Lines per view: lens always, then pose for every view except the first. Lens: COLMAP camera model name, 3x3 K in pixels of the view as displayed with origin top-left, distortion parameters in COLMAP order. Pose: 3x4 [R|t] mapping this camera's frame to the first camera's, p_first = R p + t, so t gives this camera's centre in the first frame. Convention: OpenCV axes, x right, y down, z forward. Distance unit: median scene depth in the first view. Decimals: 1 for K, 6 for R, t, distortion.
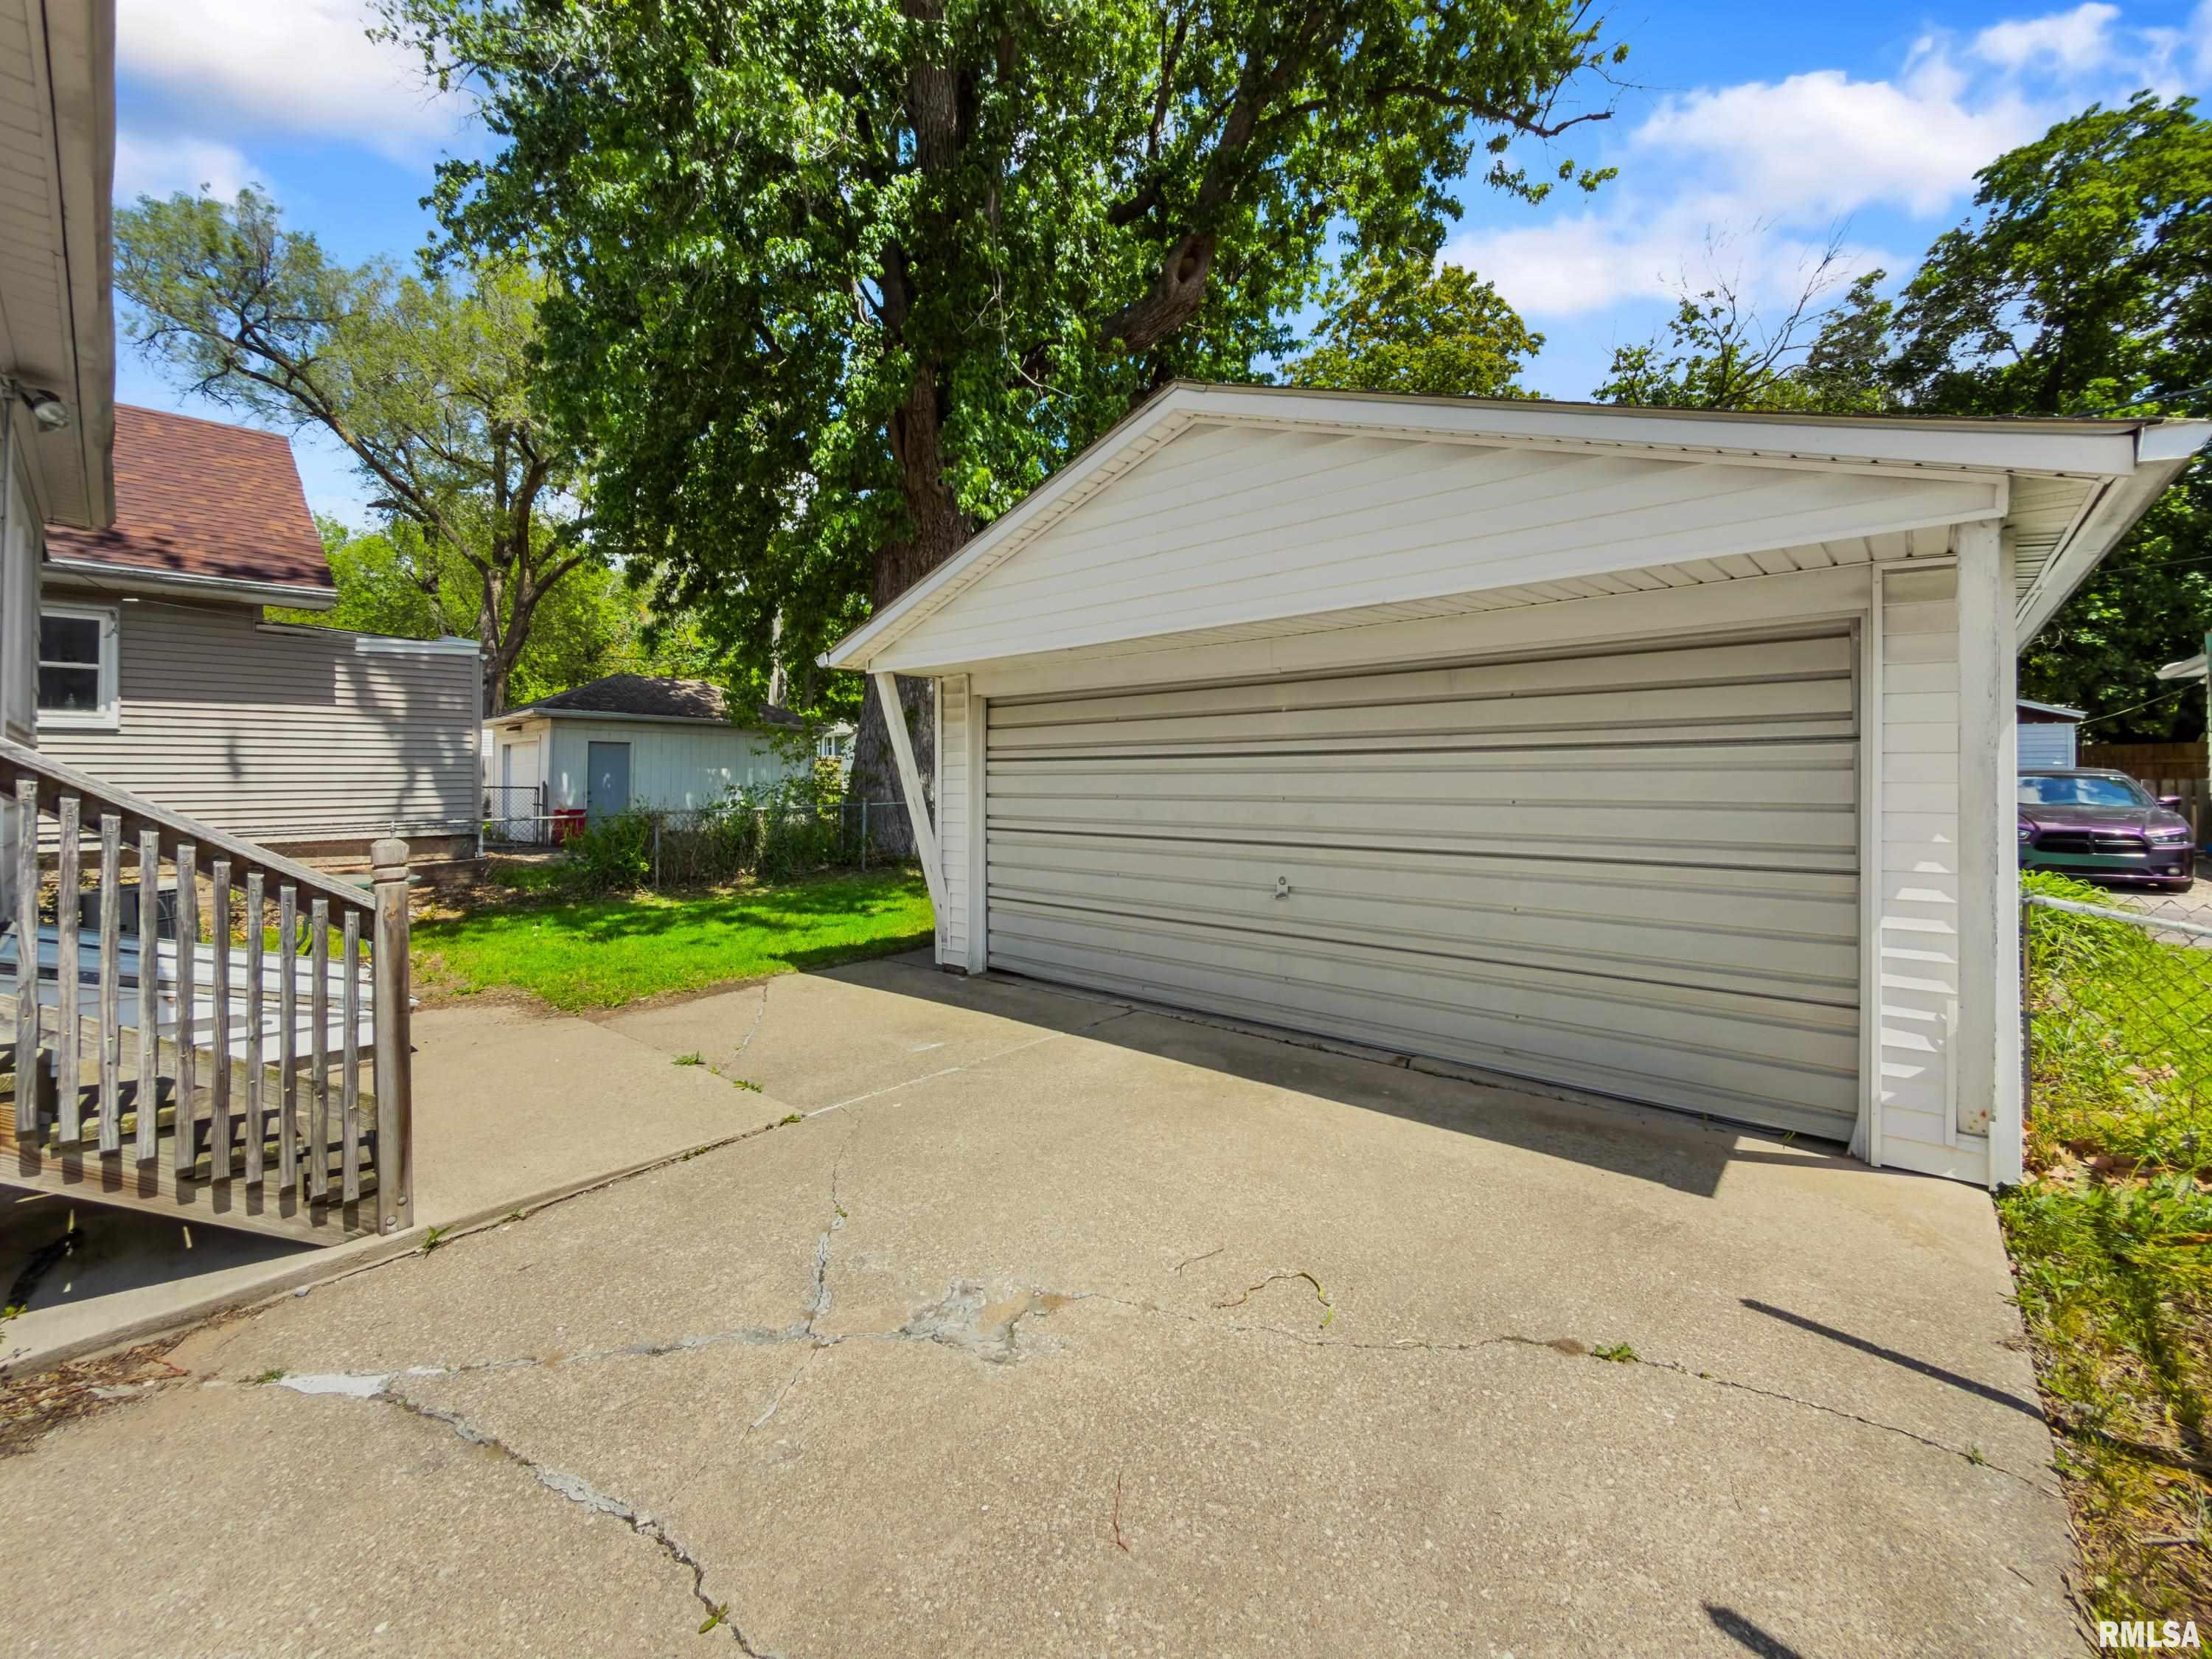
lens RADIAL K [[914.6, 0, 1113.4], [0, 914.6, 780.0], [0, 0, 1]] dist [0.000137, 0.000127]
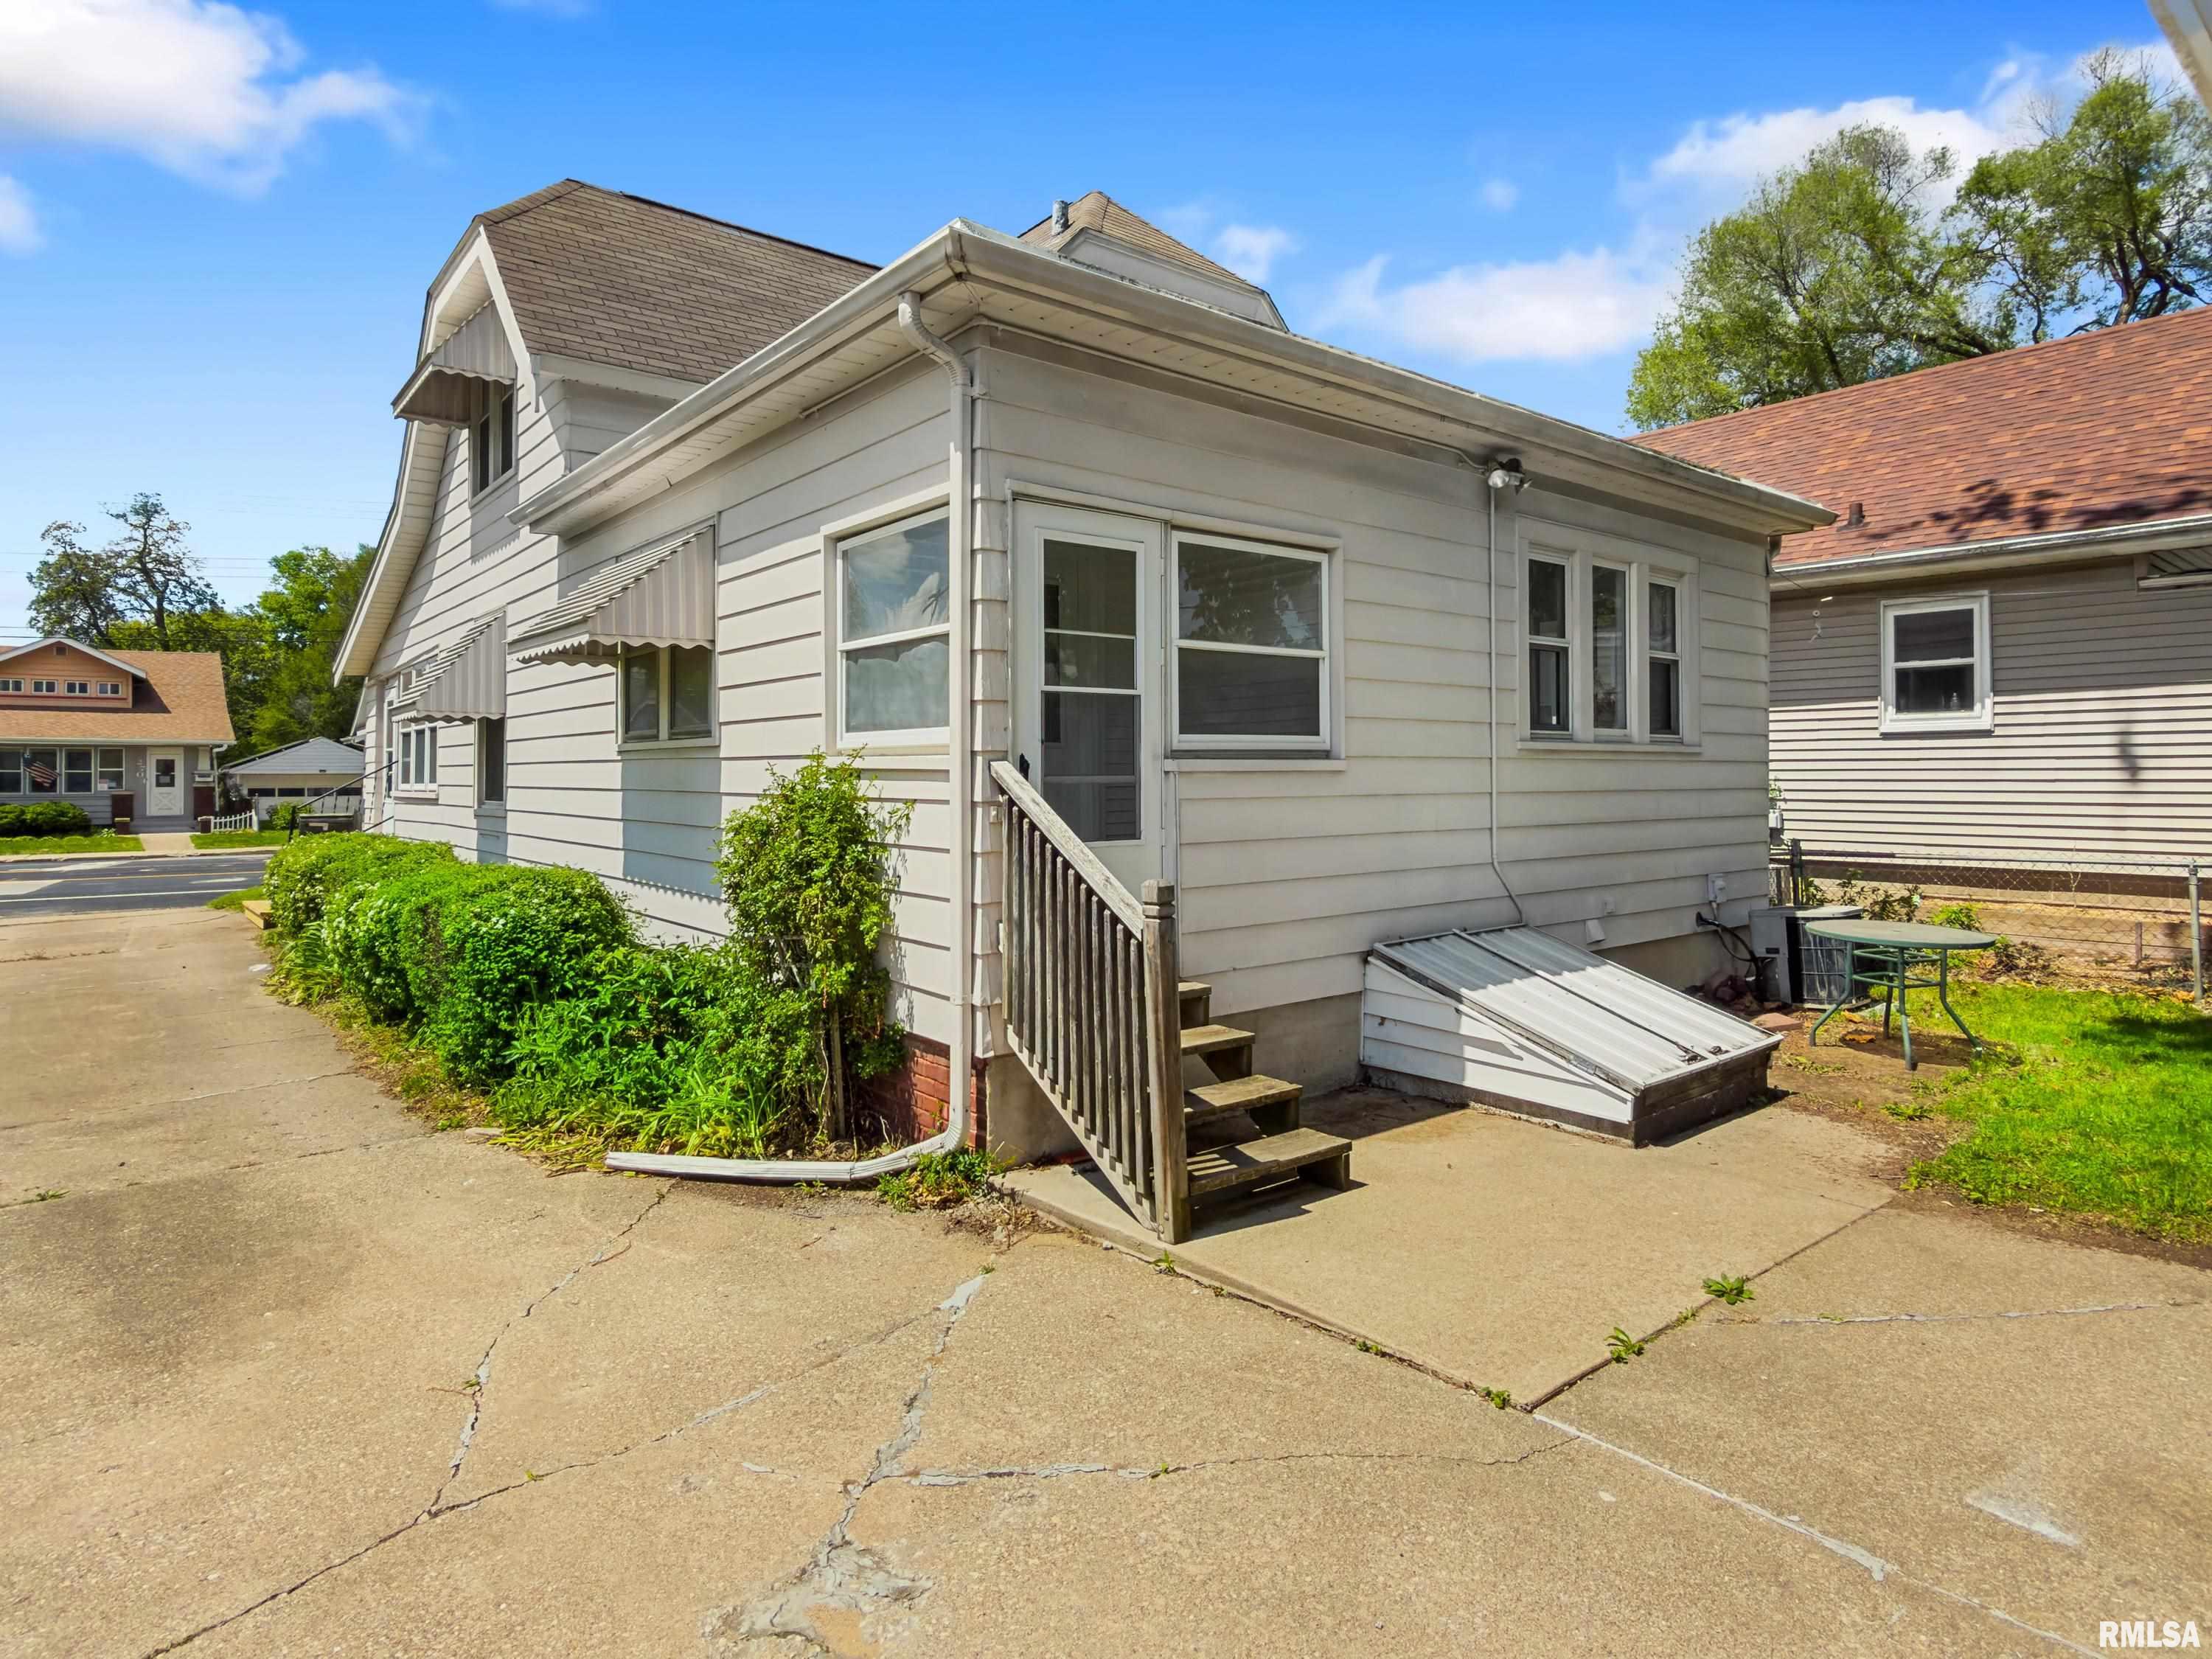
lens RADIAL K [[1222.9, 0, 1106.0], [0, 1222.9, 829.5], [0, 0, 1]] dist [-0.000559, 0.000251]
pose [[-0.157506, 0.048269, -0.986338, 0.552863], [0.004703, 0.998830, 0.048130, -0.059022], [0.987507, 0.002942, -0.157549, 0.997477]]
